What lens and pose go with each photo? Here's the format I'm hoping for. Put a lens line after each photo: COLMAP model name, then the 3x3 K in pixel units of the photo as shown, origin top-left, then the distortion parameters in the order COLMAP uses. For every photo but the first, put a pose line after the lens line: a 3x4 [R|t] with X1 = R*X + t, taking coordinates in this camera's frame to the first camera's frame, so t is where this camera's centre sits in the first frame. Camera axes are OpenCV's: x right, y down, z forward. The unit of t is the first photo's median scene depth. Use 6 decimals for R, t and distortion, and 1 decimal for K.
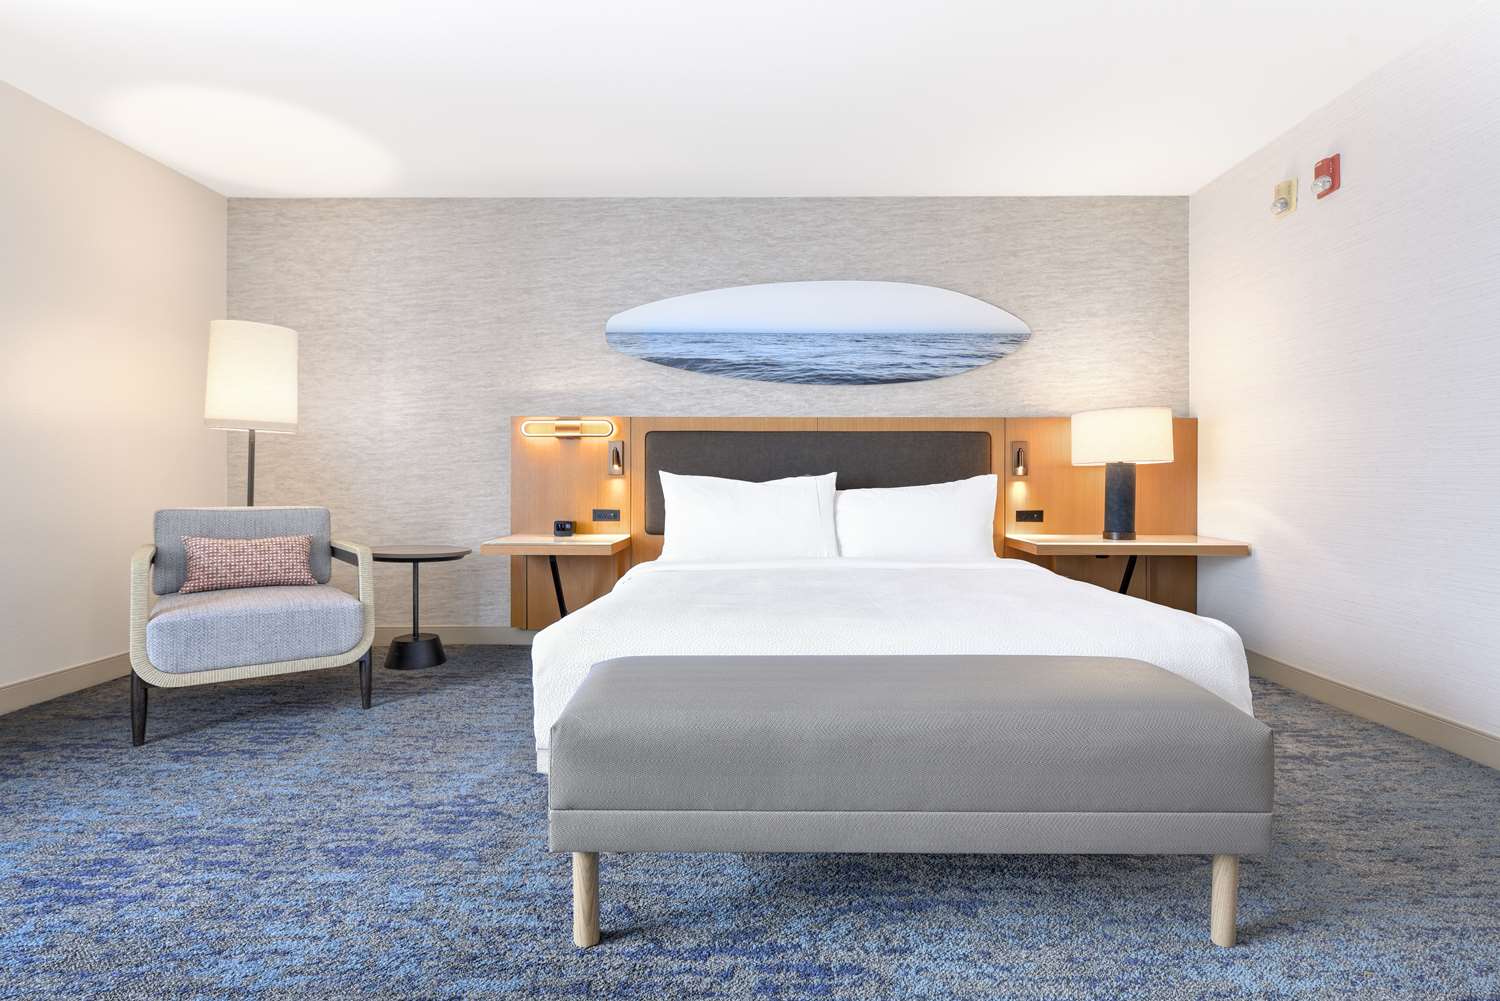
lens RADIAL K [[720.2, 0, 769.7], [0, 720.2, 488.5], [0, 0, 1]] dist [-0.002521, -0.003898]
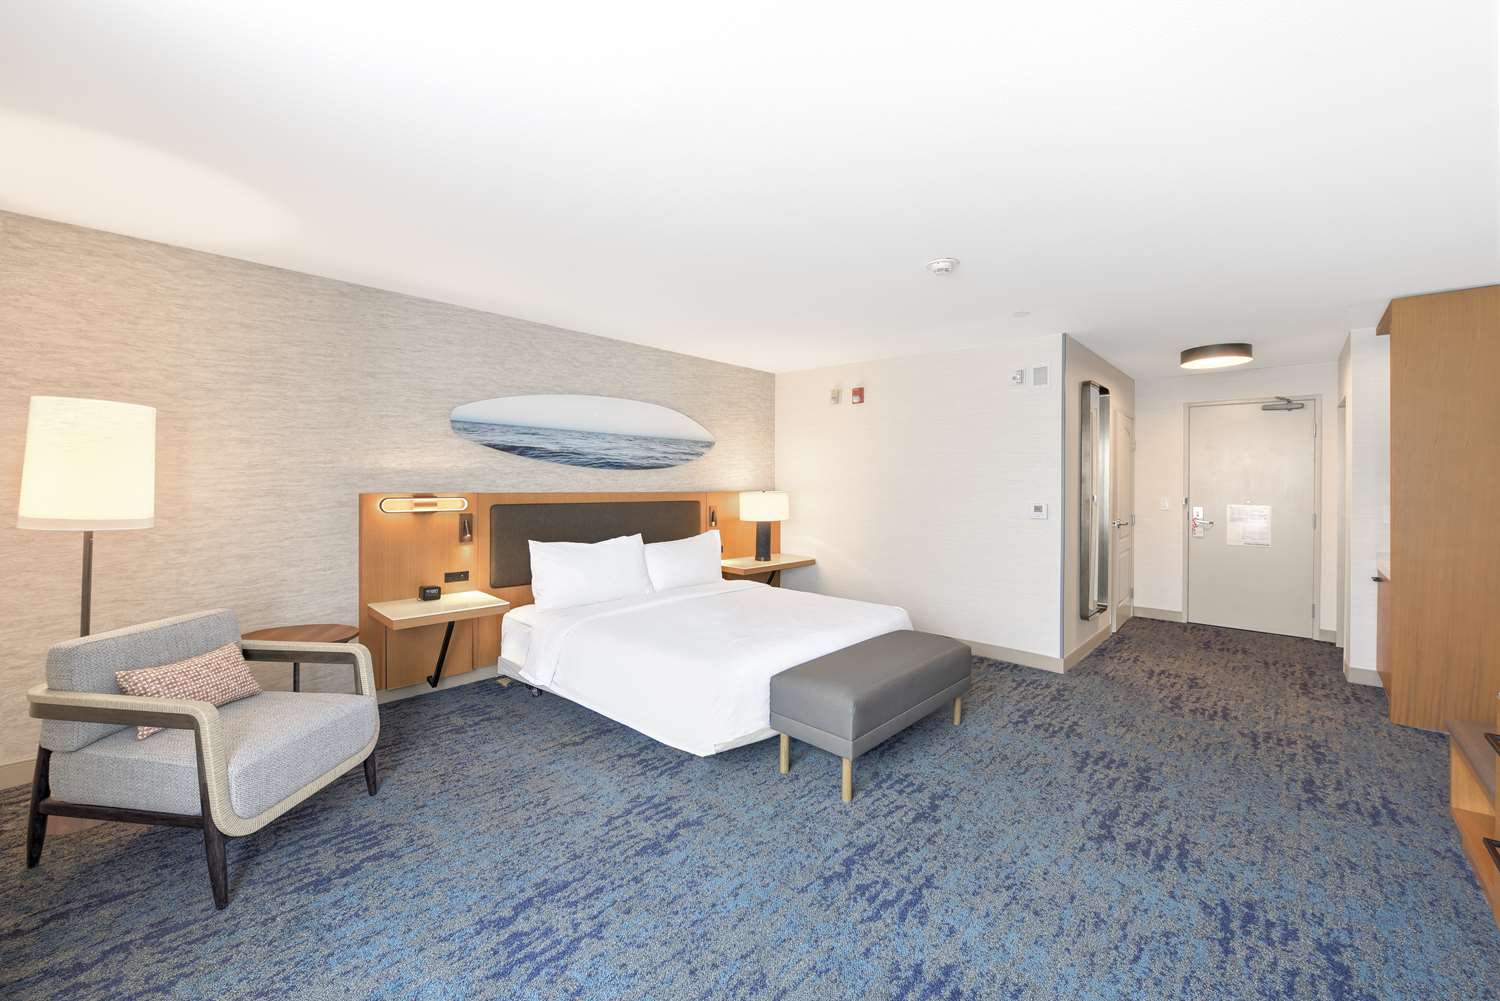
lens RADIAL K [[578.8, 0, 746.0], [0, 578.8, 480.8], [0, 0, 1]] dist [-0.011536, -0.001360]
pose [[0.688301, 0.008543, 0.725374, -0.578243], [-0.006992, 0.999962, -0.005142, -0.116578], [-0.725391, -0.001532, 0.688335, 0.005030]]
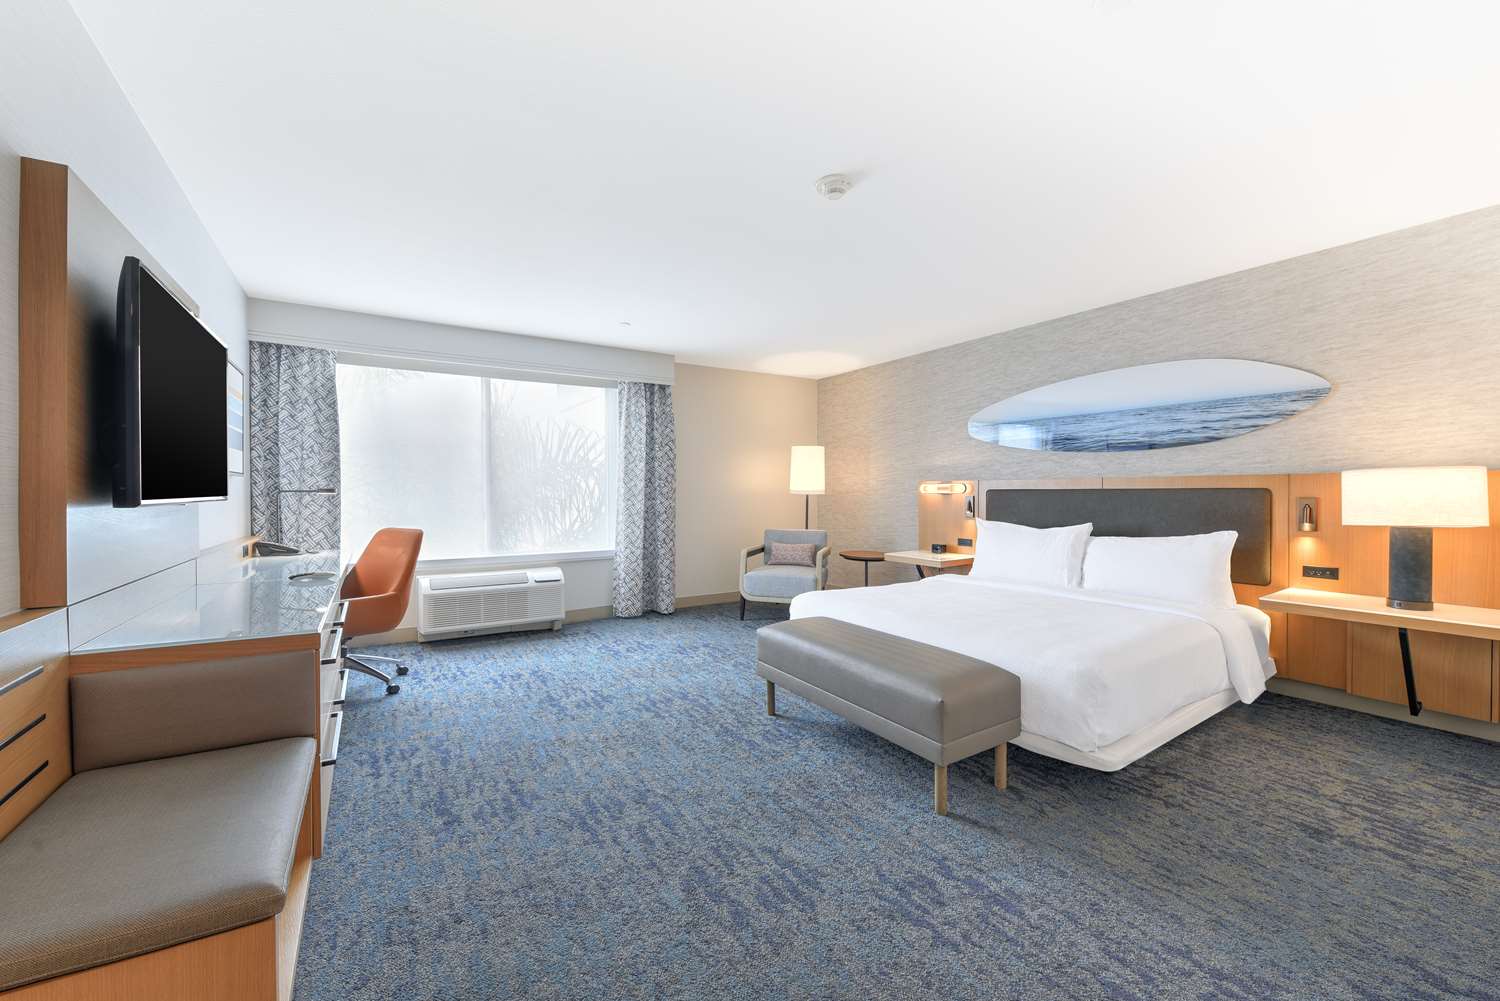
lens RADIAL K [[578.8, 0, 770.9], [0, 578.8, 496.3], [0, 0, 1]] dist [-0.011536, -0.001360]
pose [[0.563703, 0.003823, -0.825969, 0.576853], [-0.003795, 0.999991, 0.002039, -0.064959], [0.825969, 0.001985, 0.563712, -0.072780]]
